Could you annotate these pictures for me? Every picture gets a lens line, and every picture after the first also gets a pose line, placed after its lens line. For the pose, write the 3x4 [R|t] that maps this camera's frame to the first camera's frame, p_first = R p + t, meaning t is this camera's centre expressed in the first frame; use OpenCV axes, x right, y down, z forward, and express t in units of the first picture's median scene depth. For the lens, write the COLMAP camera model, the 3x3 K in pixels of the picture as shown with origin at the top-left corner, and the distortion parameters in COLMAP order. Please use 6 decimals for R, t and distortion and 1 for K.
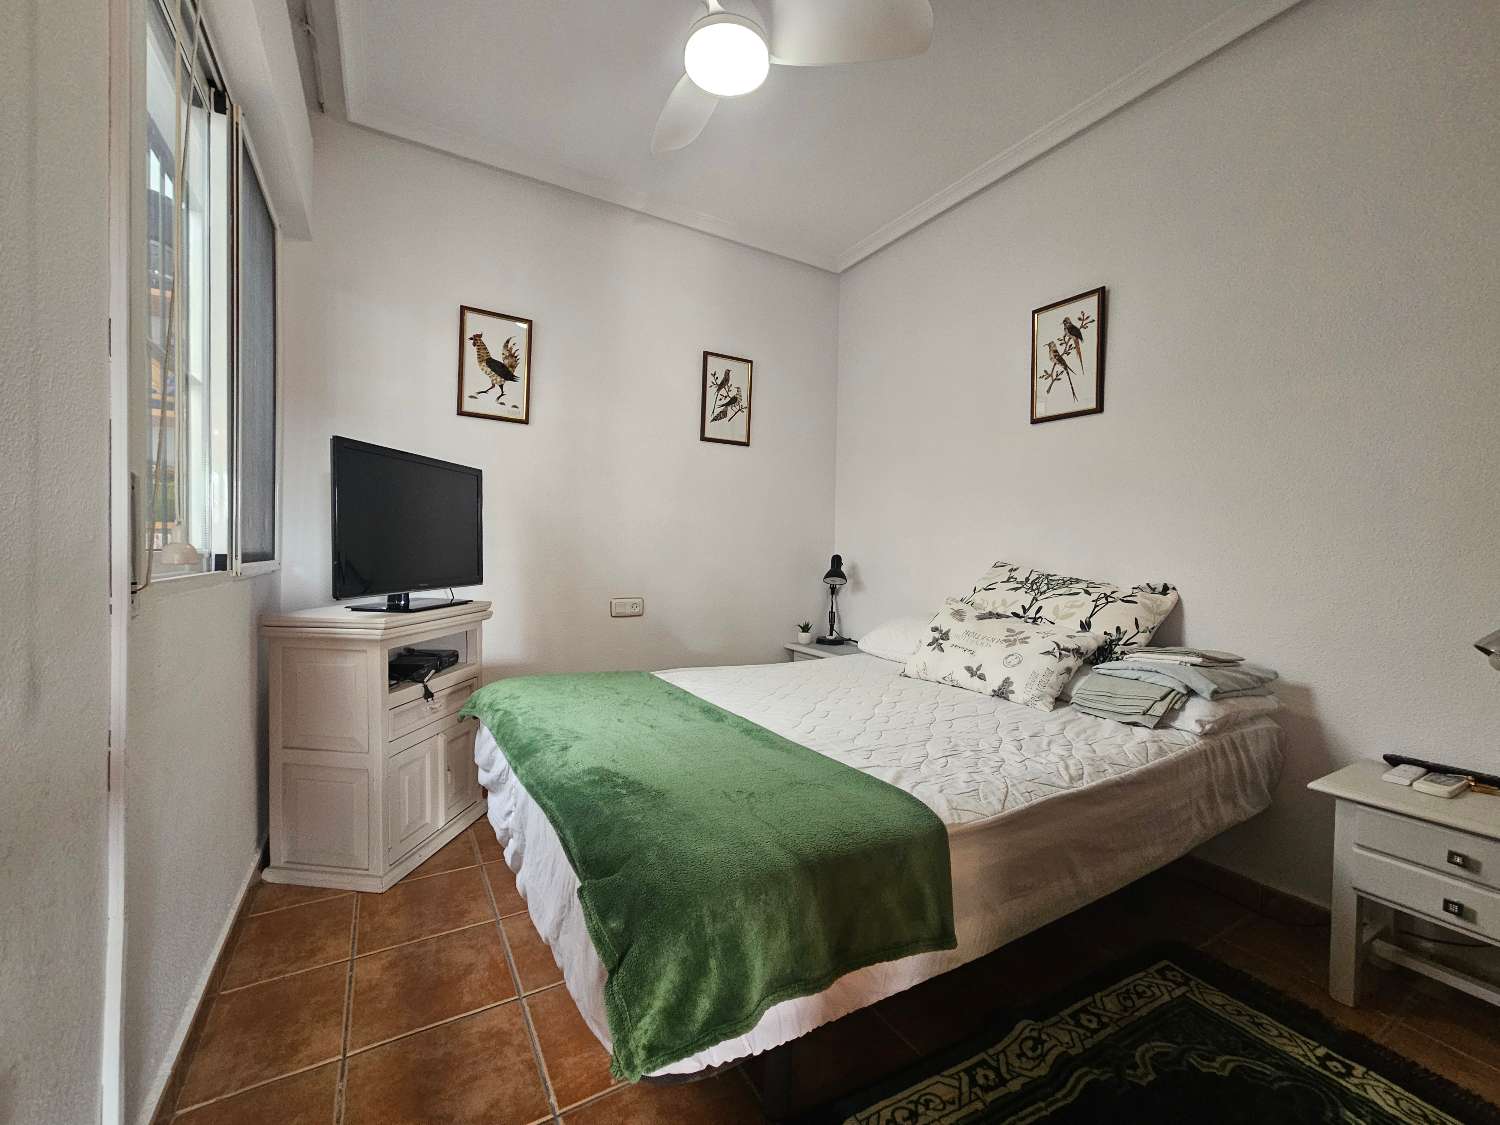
lens RADIAL K [[613.4, 0, 745.2], [0, 613.4, 563.7], [0, 0, 1]] dist [-0.003625, 0.000124]
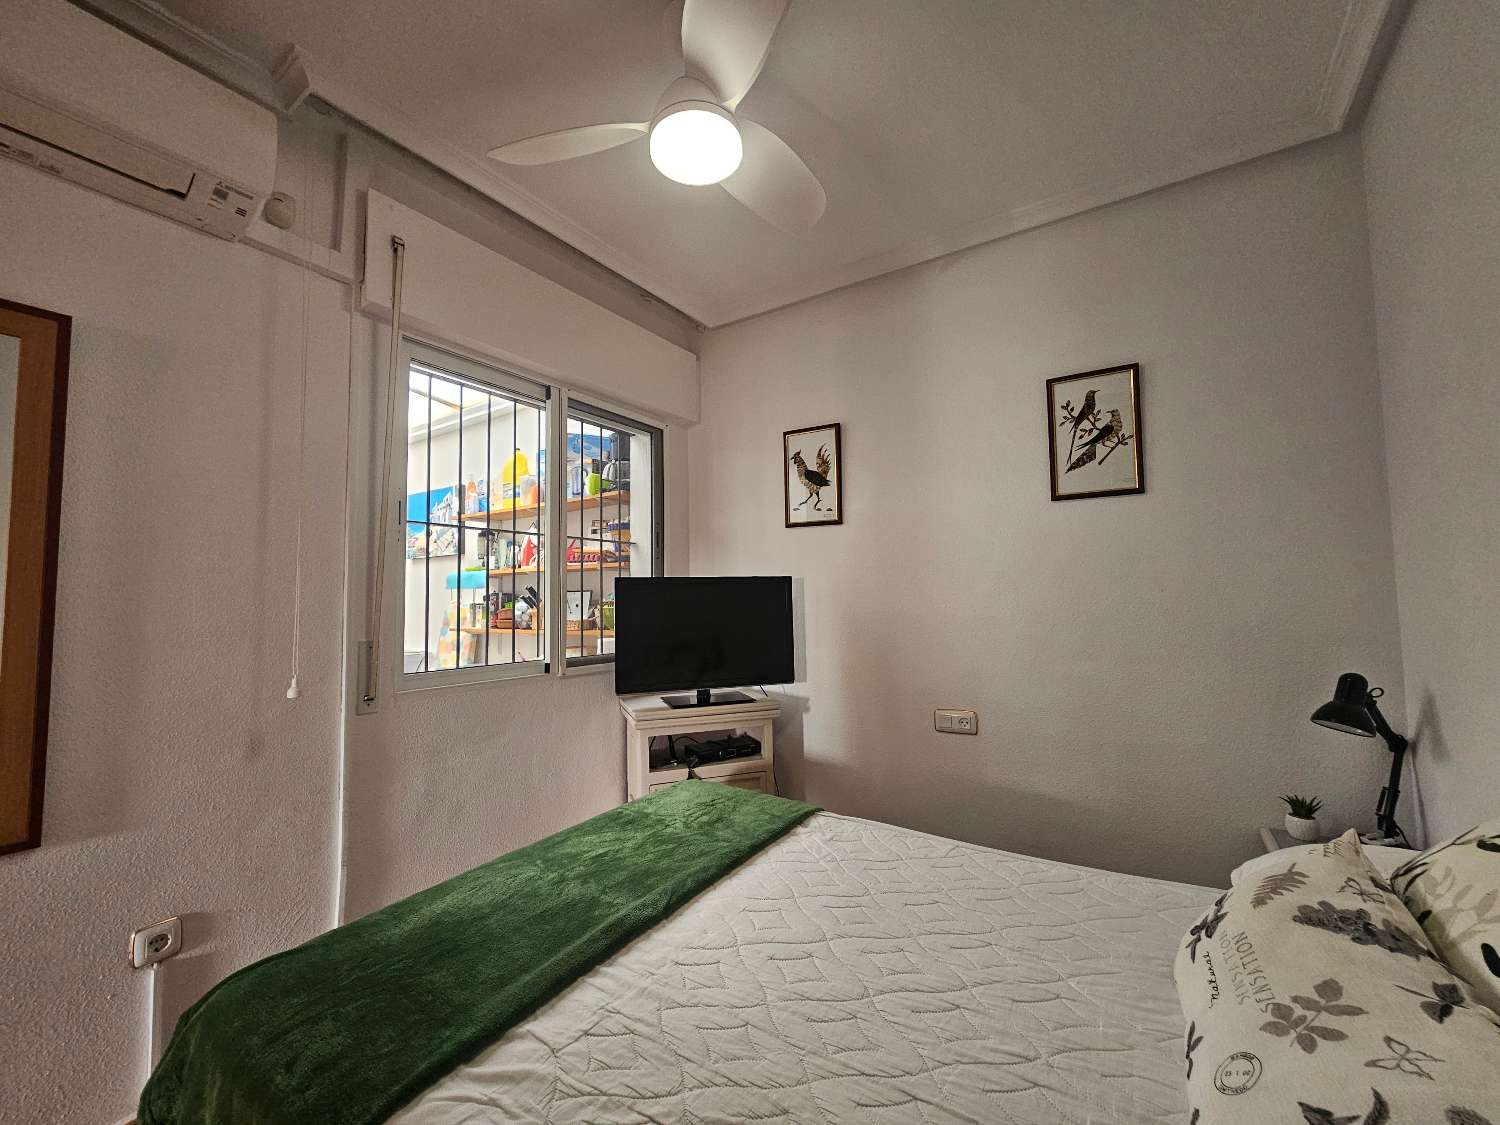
lens RADIAL K [[613.4, 0, 745.2], [0, 613.4, 563.7], [0, 0, 1]] dist [-0.003625, 0.000124]
pose [[0.439164, -0.075457, -0.895232, 0.479422], [0.002627, 0.996570, -0.082710, -0.080426], [0.898403, 0.033971, 0.437856, 0.423567]]
